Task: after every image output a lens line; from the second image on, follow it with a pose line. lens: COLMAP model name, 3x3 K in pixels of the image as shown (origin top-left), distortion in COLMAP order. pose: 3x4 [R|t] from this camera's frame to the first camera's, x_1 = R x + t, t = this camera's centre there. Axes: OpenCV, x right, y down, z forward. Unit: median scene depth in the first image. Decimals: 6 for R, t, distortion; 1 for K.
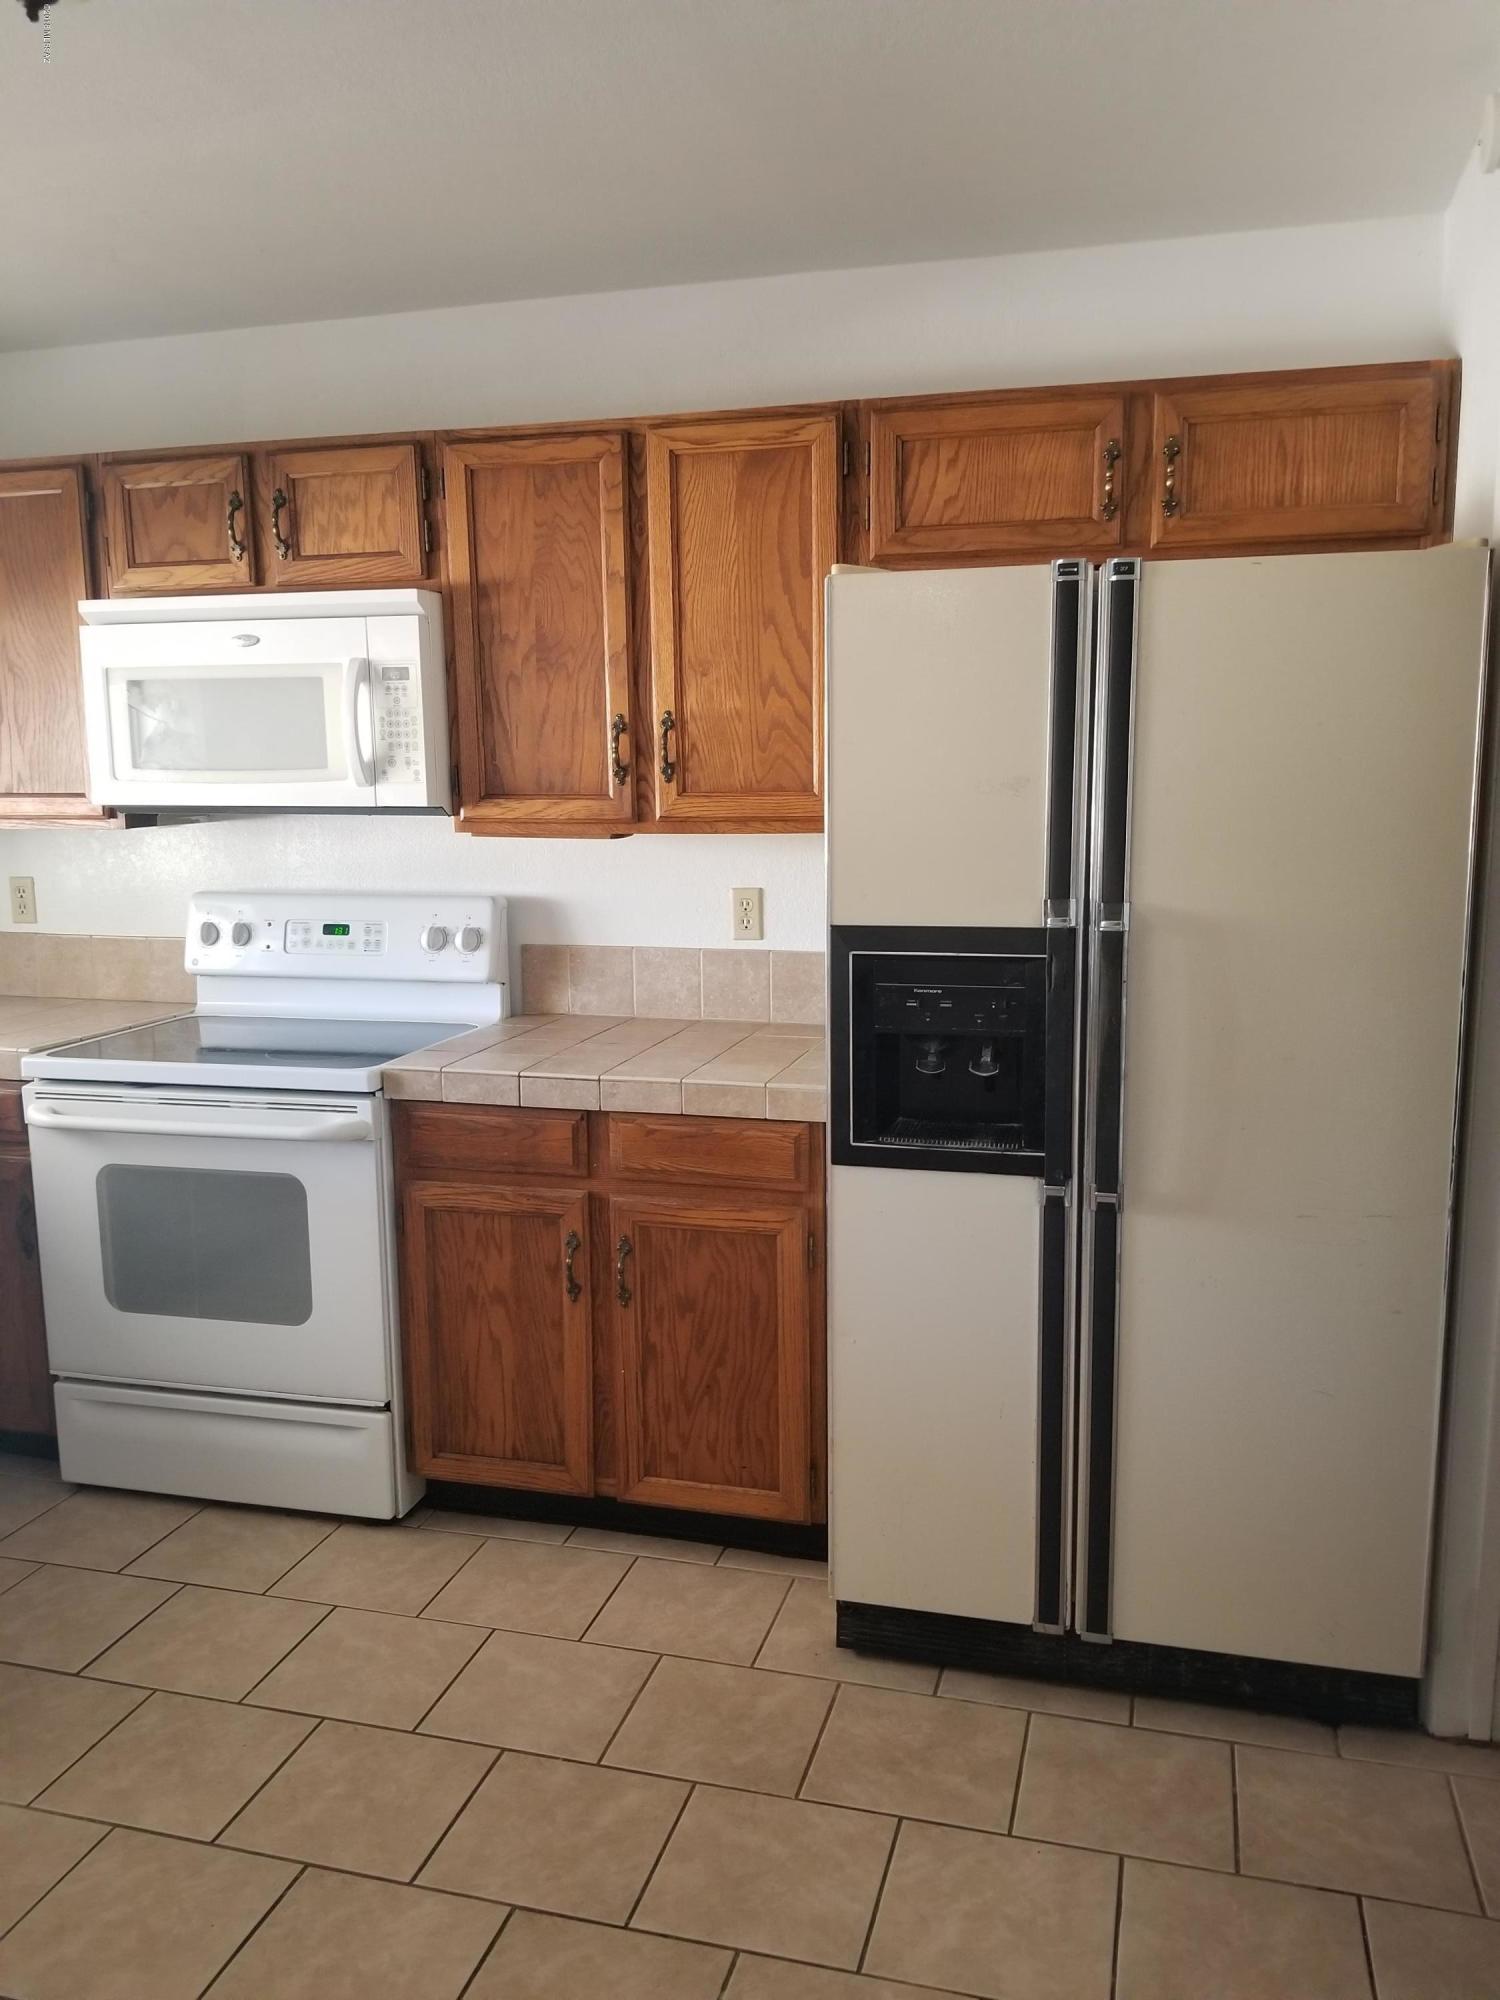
lens RADIAL K [[1568.4, 0, 764.8], [0, 1568.4, 1012.3], [0, 0, 1]] dist [0.079262, -0.142928]
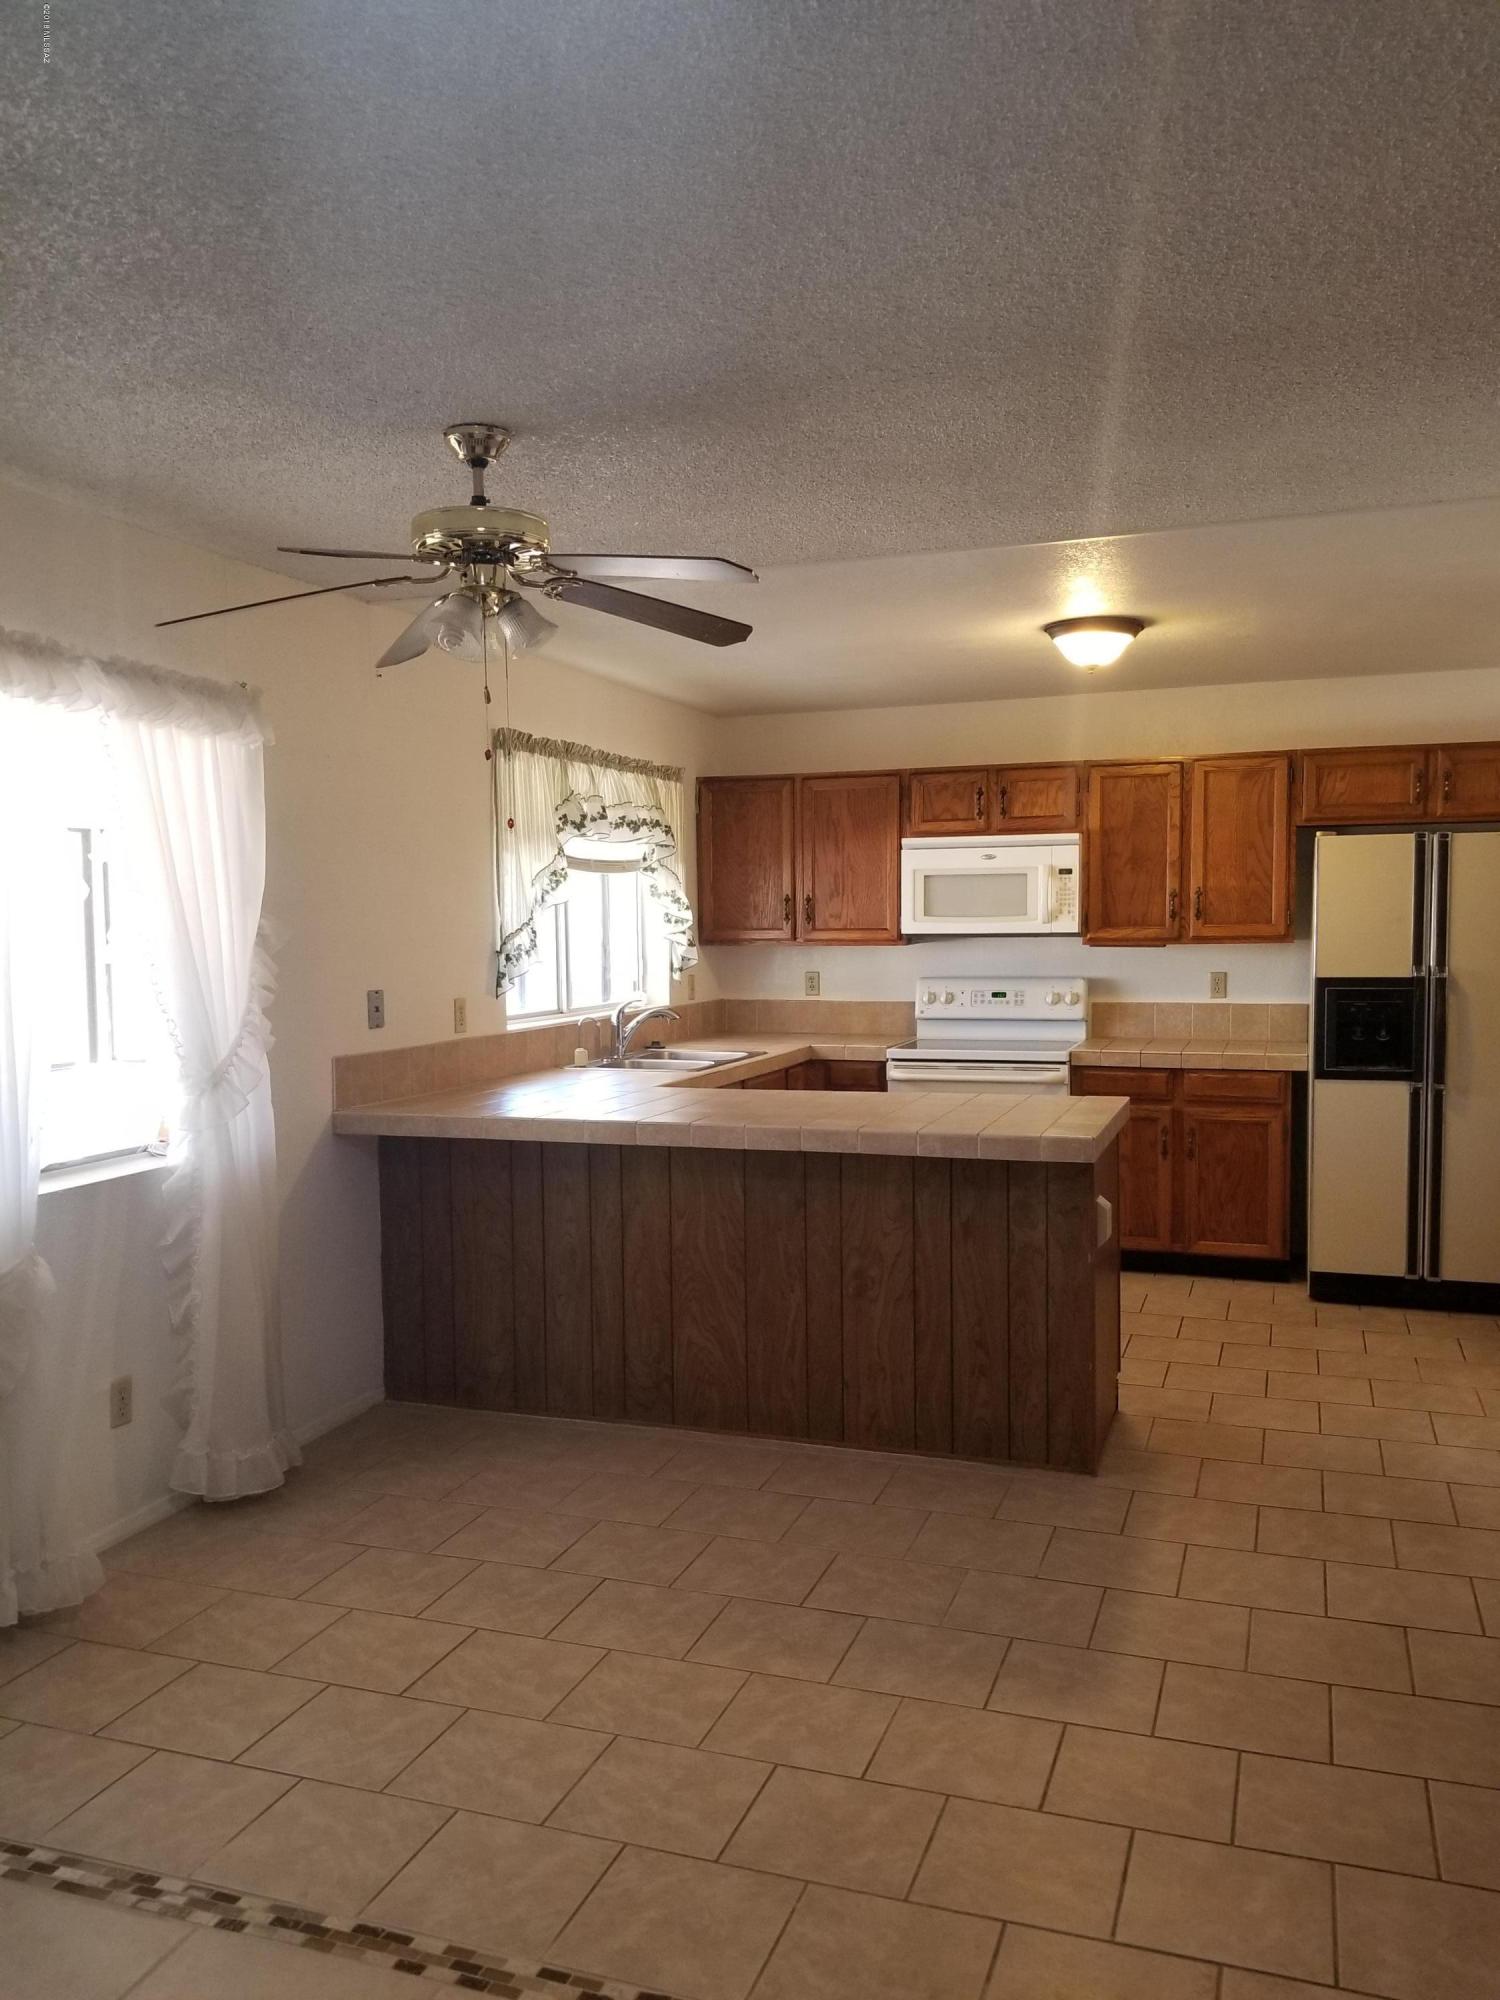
lens RADIAL K [[1568.4, 0, 749.7], [0, 1568.4, 1037.1], [0, 0, 1]] dist [0.079262, -0.142928]
pose [[0.997068, 0.003196, -0.076449, -0.514931], [-0.009139, 0.996949, -0.077515, 0.187270], [0.075968, 0.077987, 0.994056, -1.188331]]
